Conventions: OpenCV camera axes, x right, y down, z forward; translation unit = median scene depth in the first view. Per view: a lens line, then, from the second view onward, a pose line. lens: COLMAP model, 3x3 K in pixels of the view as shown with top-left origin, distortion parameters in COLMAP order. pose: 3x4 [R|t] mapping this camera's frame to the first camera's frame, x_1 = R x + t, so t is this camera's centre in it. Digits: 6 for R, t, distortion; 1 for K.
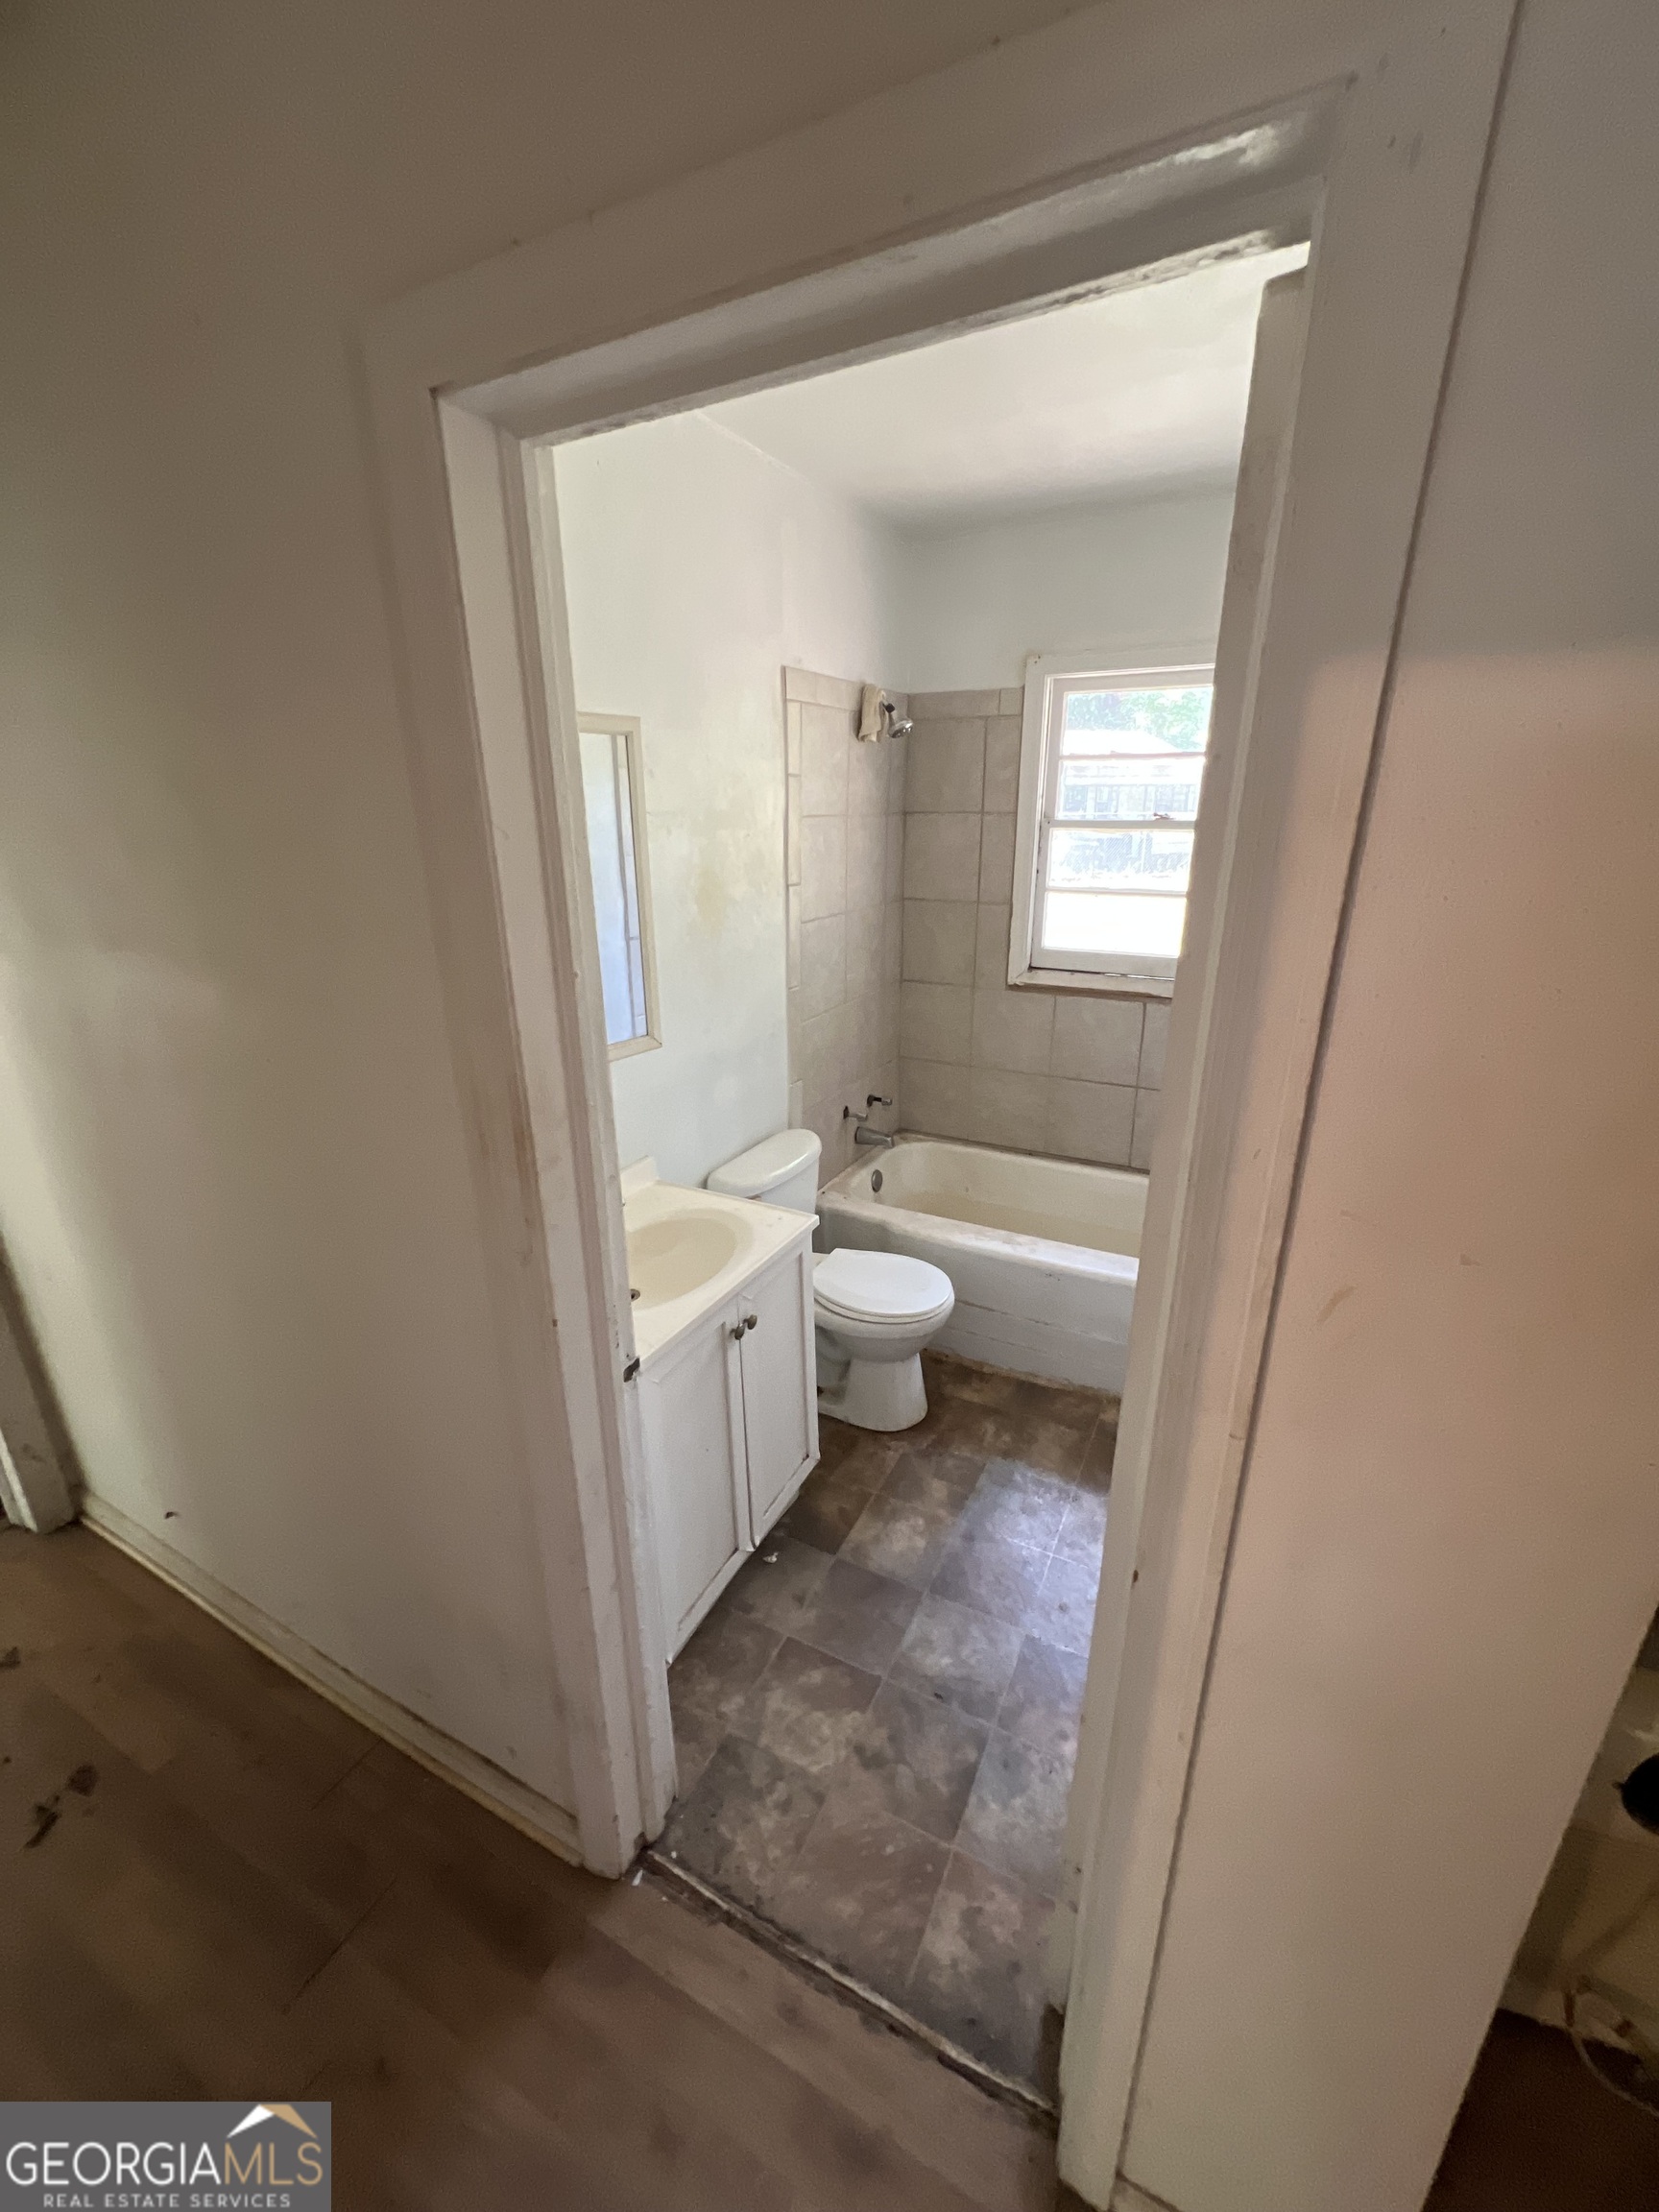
lens RADIAL K [[881.4, 0, 834.6], [0, 881.4, 1100.0], [0, 0, 1]] dist [-0.001842, 0.000543]
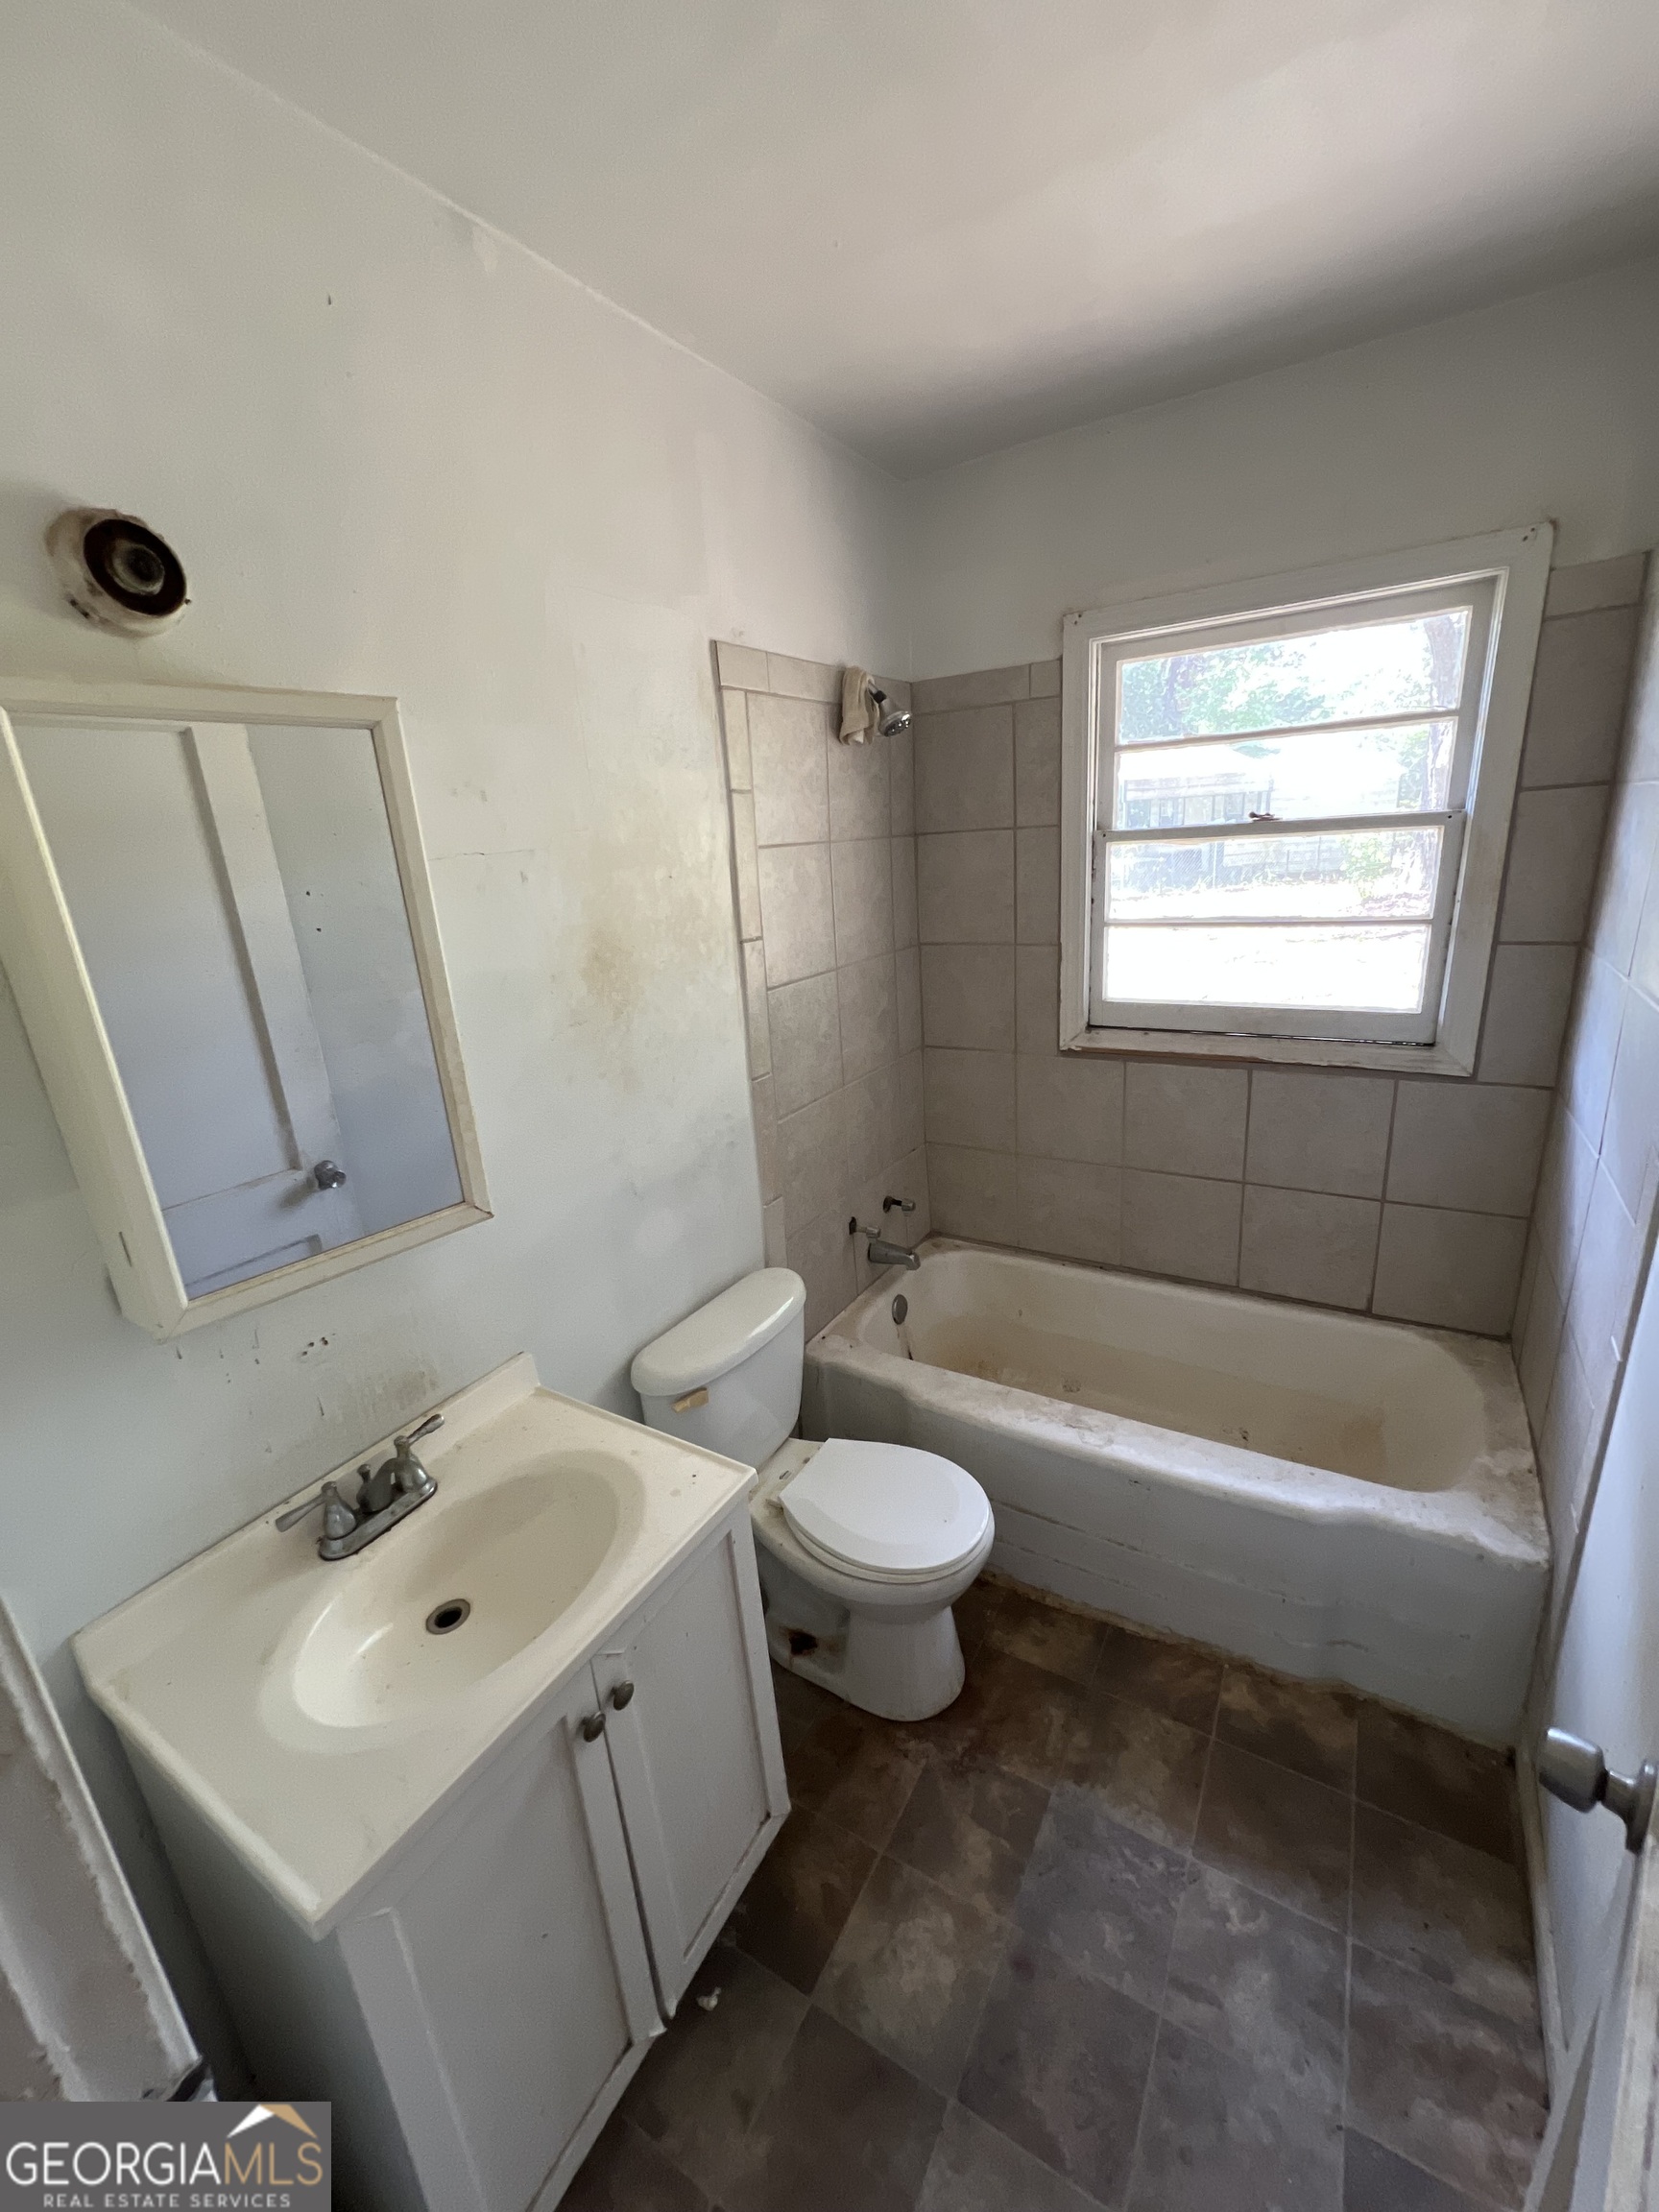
lens RADIAL K [[881.4, 0, 834.6], [0, 881.4, 1100.0], [0, 0, 1]] dist [-0.001842, 0.000543]
pose [[0.996139, -0.039010, -0.078649, 0.071146], [0.036184, 0.998659, -0.037034, -0.077383], [0.079988, 0.034045, 0.996214, 0.267383]]
